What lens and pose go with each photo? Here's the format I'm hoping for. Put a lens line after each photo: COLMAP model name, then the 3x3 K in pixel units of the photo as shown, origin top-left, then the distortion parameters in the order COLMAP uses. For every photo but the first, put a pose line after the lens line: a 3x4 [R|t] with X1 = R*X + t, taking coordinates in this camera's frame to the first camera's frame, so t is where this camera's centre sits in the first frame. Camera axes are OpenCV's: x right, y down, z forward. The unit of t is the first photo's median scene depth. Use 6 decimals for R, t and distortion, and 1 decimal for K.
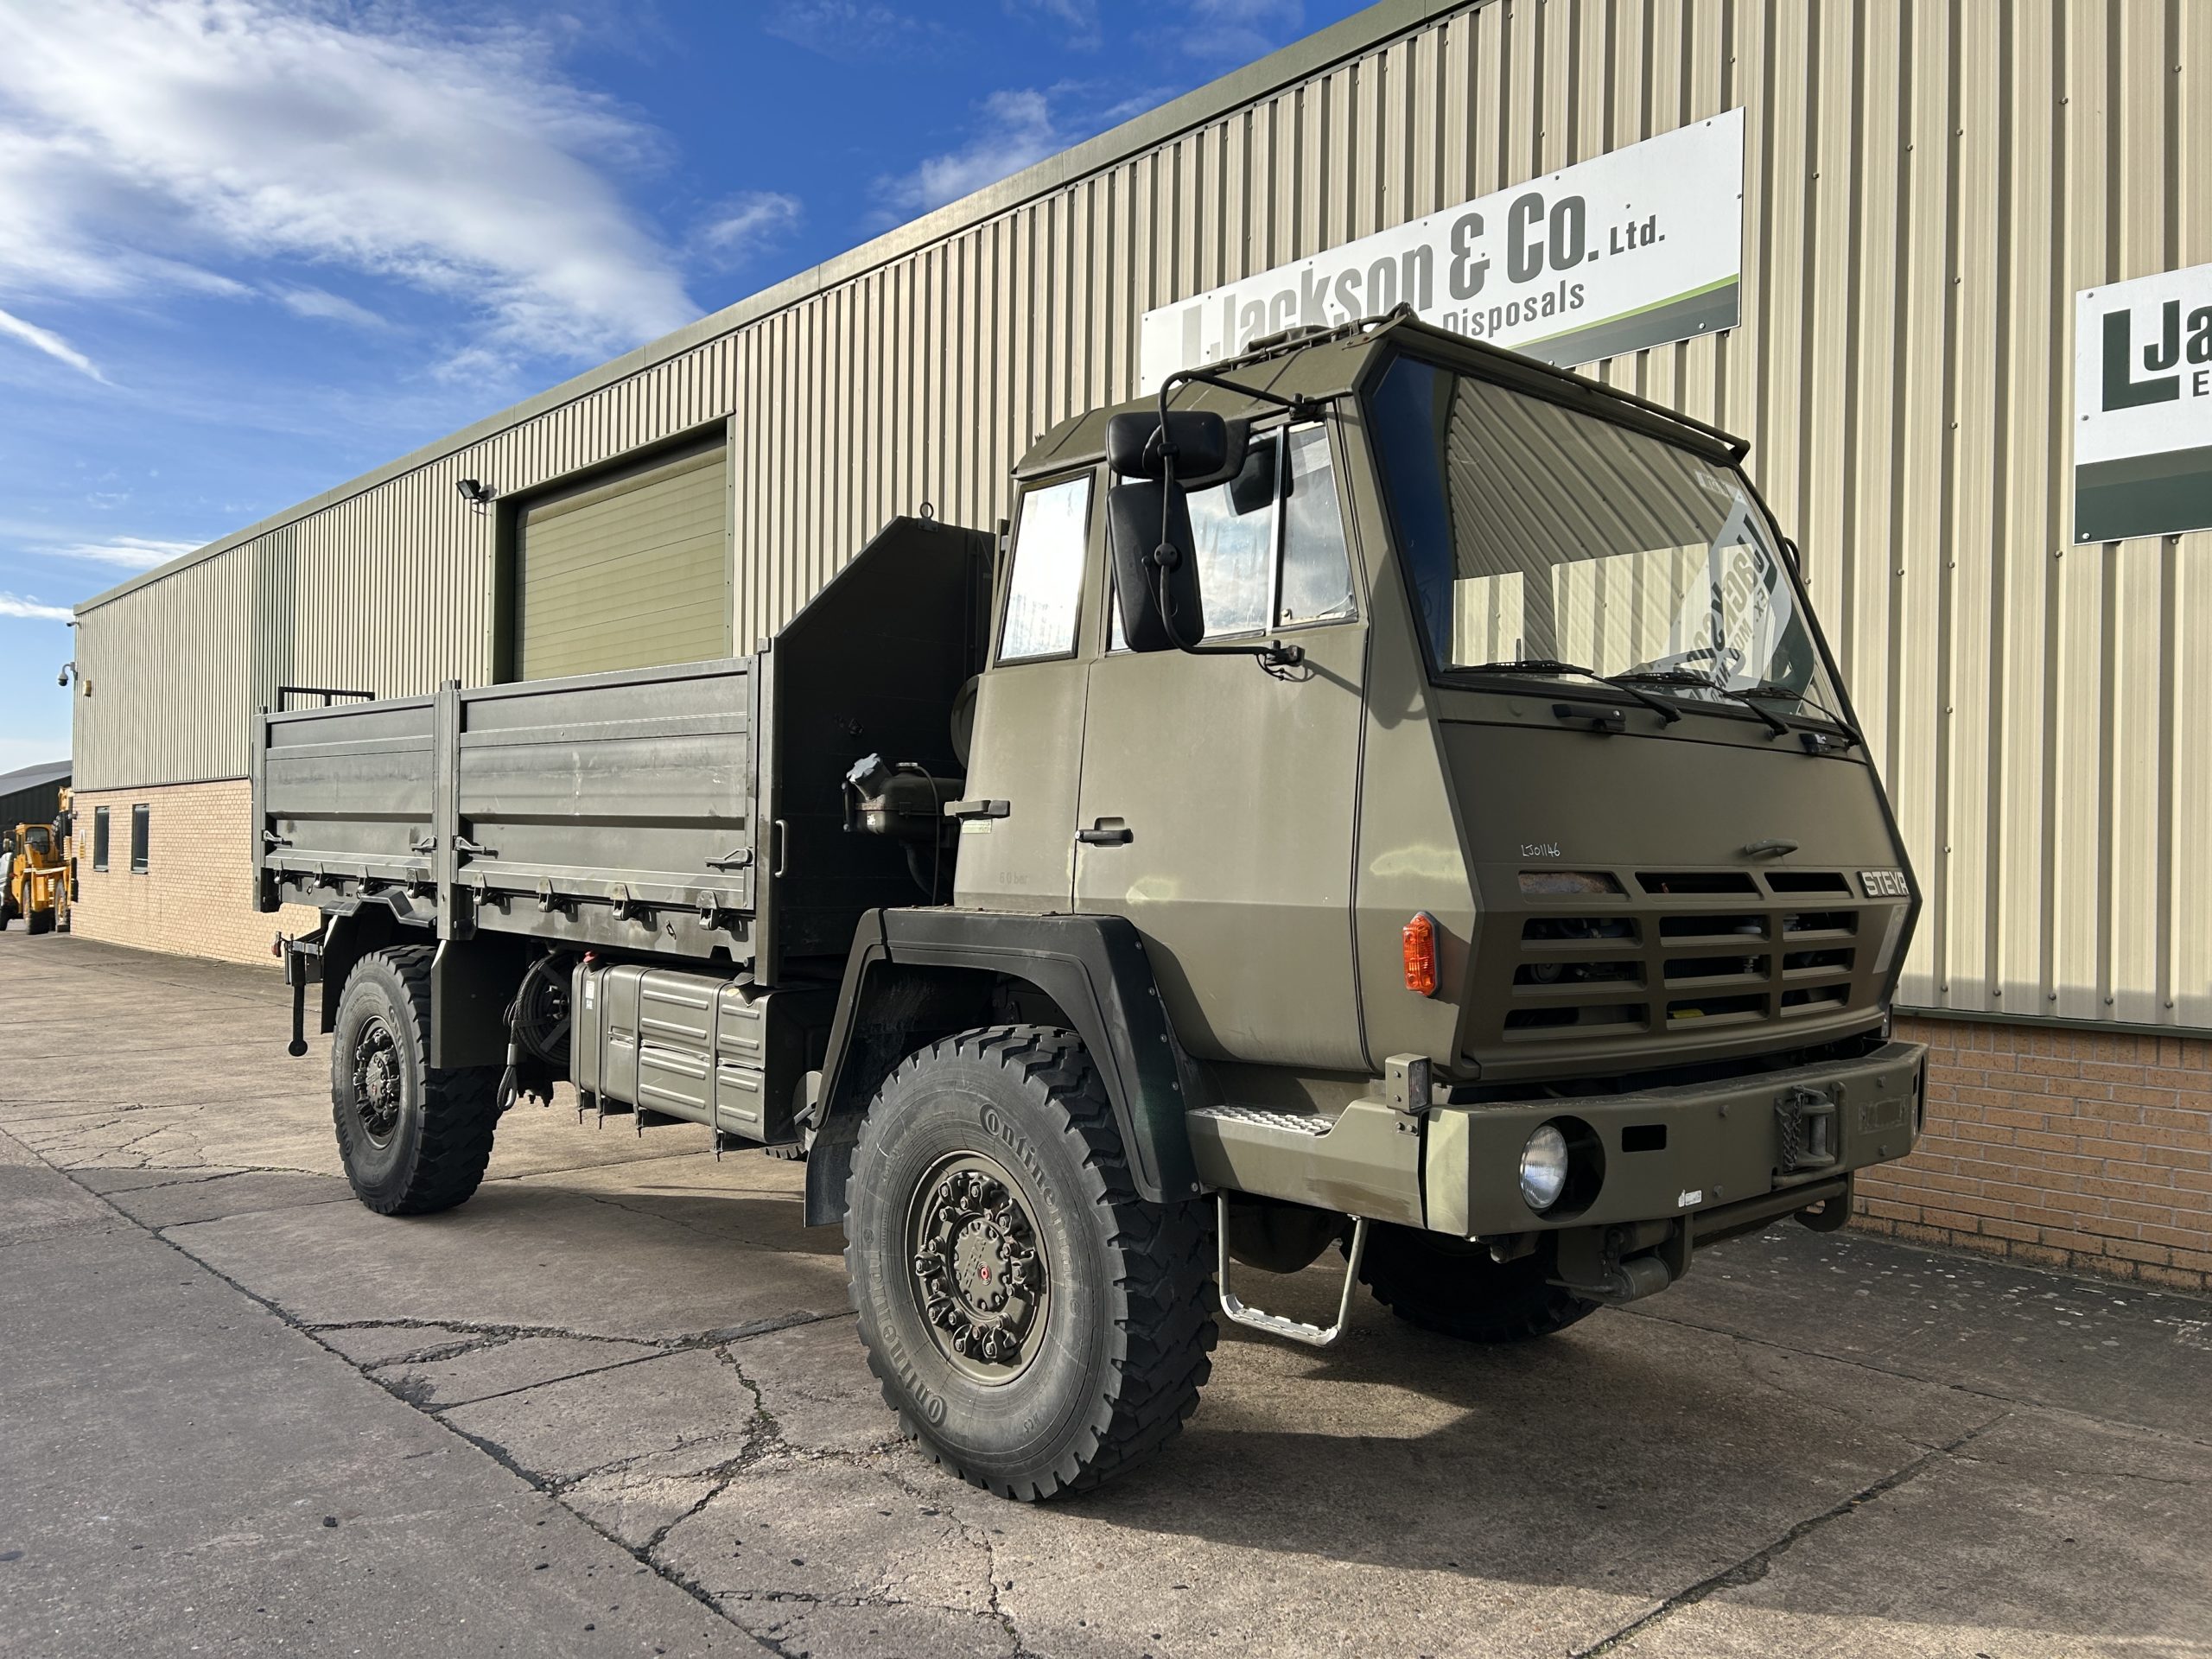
lens RADIAL K [[1666.3, 0, 1101.7], [0, 1666.3, 845.4], [0, 0, 1]] dist [0.059030, -0.061171]
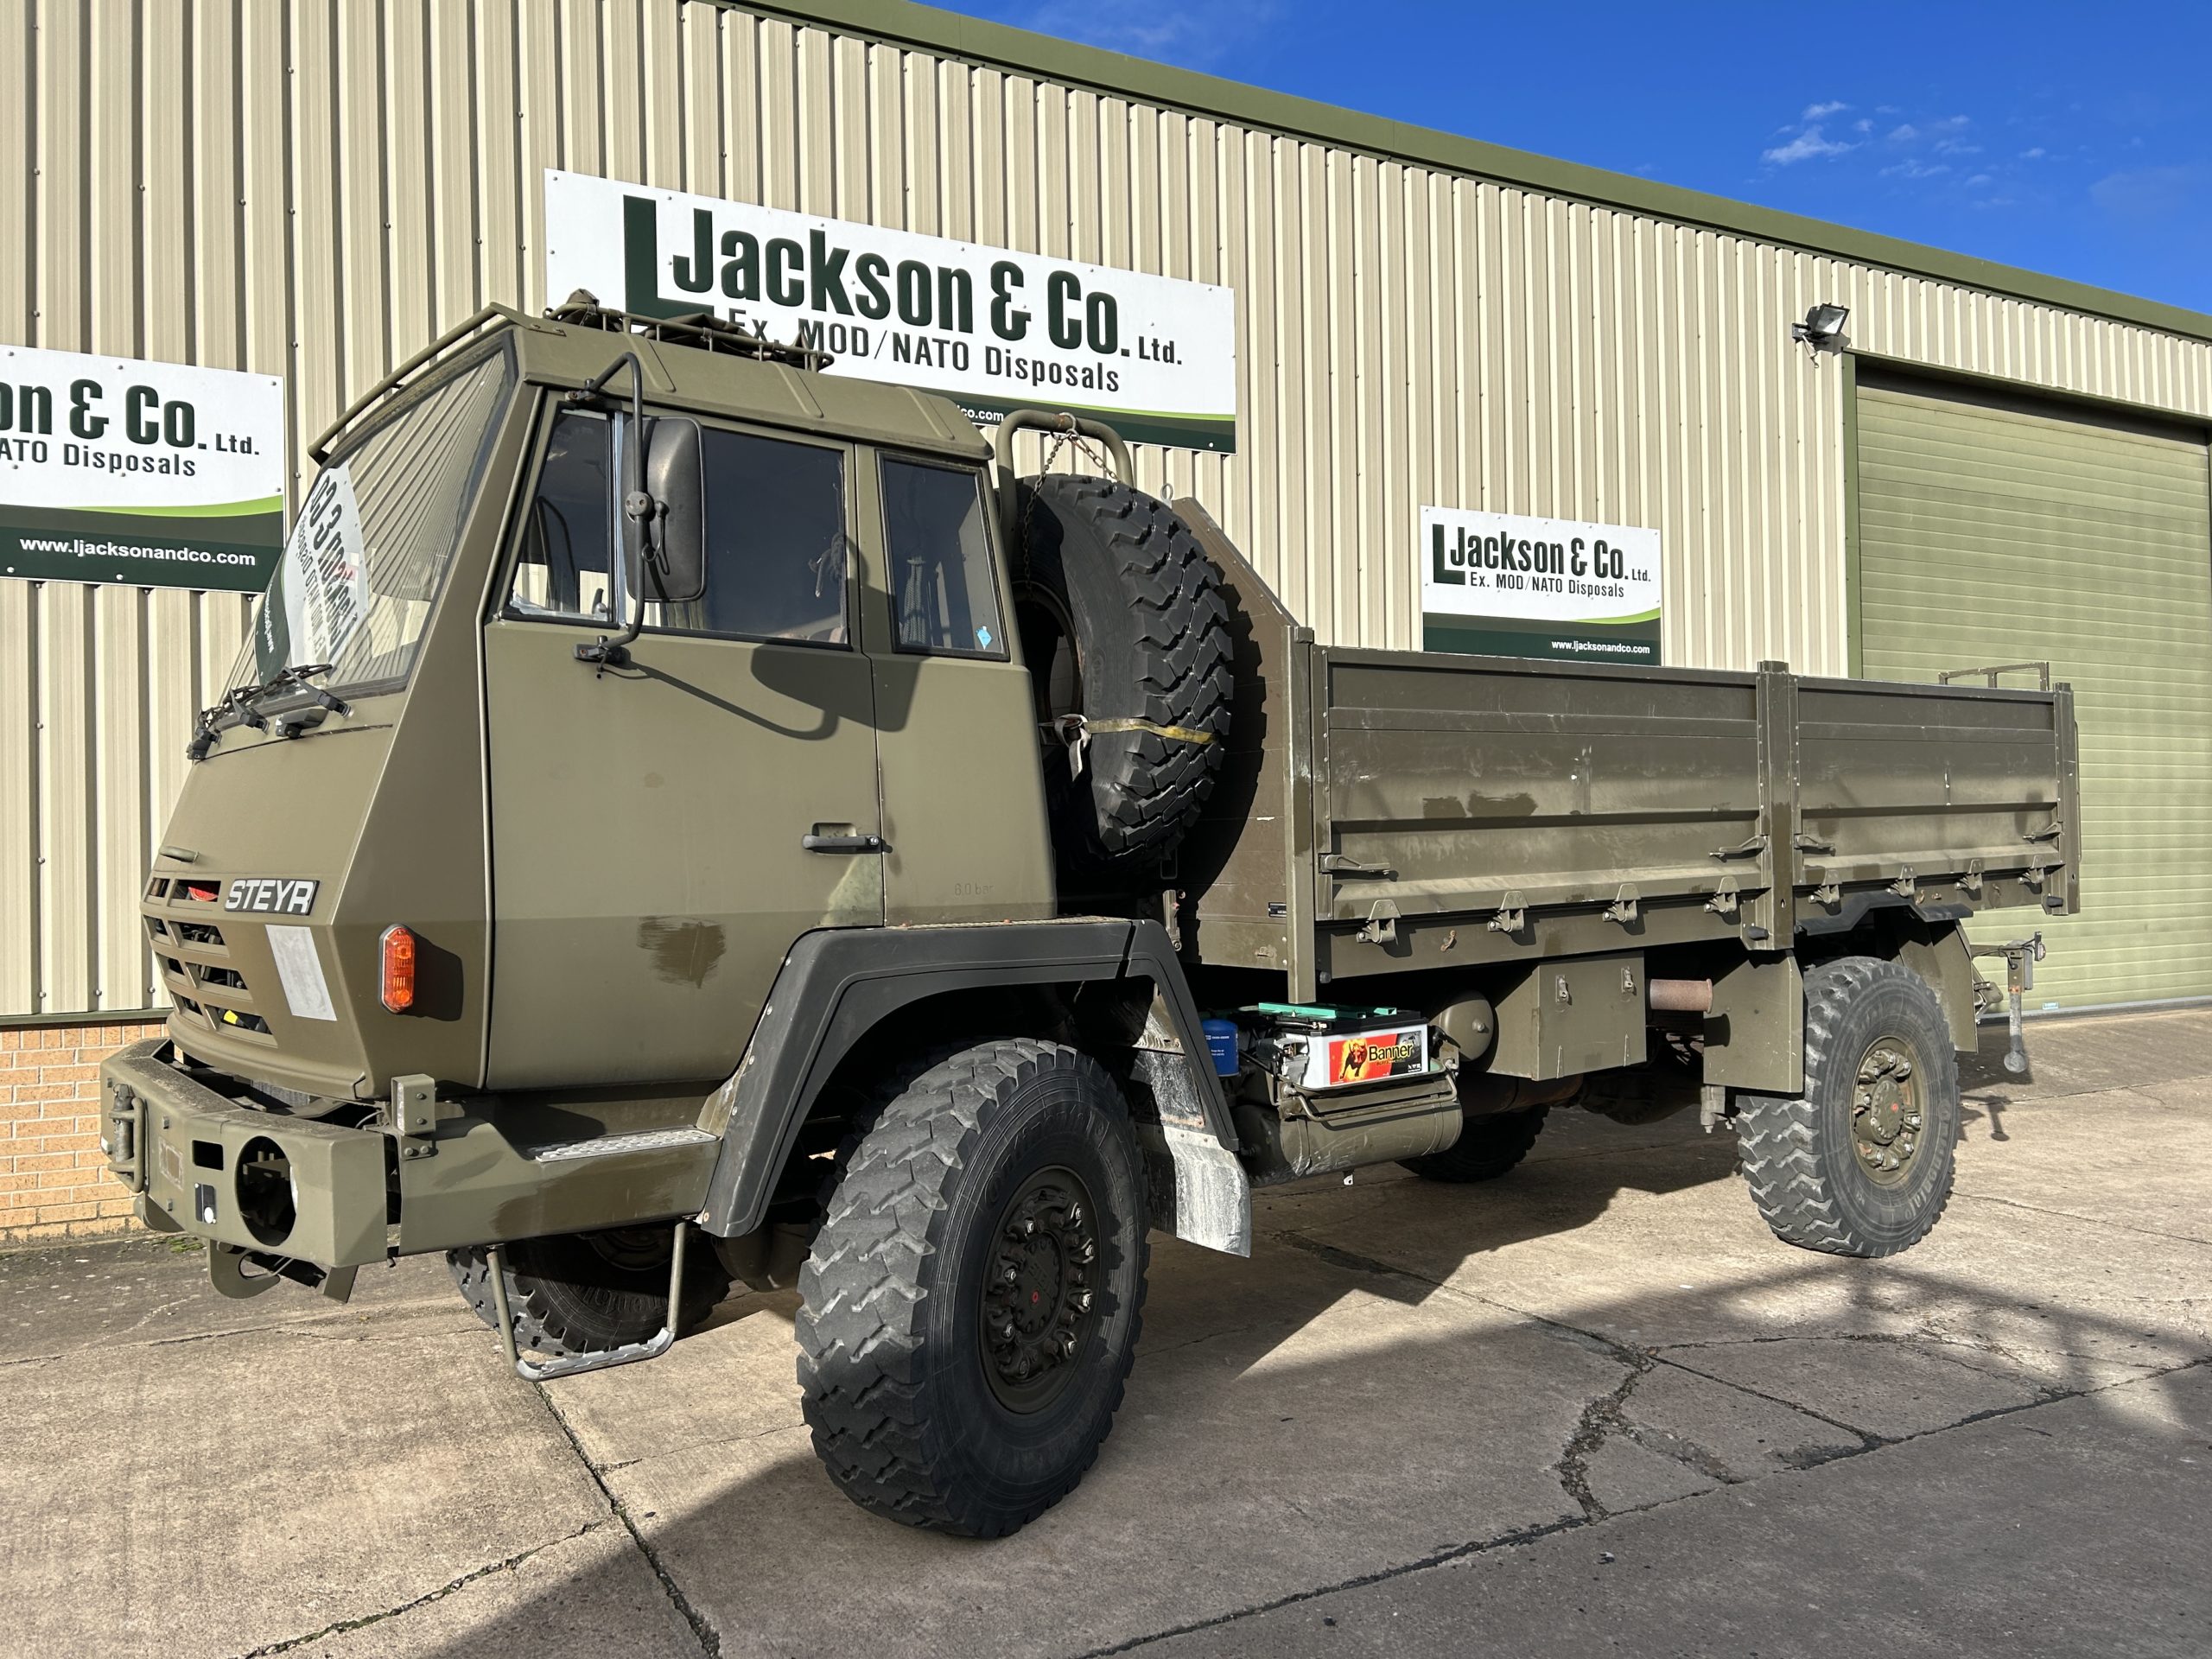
lens RADIAL K [[1666.3, 0, 1108.8], [0, 1666.3, 854.3], [0, 0, 1]] dist [0.059030, -0.061171]
pose [[0.241556, -0.010582, 0.970329, -1.164664], [0.012443, 0.999892, 0.007807, -0.005655], [-0.970307, 0.010188, 0.241661, 0.979046]]
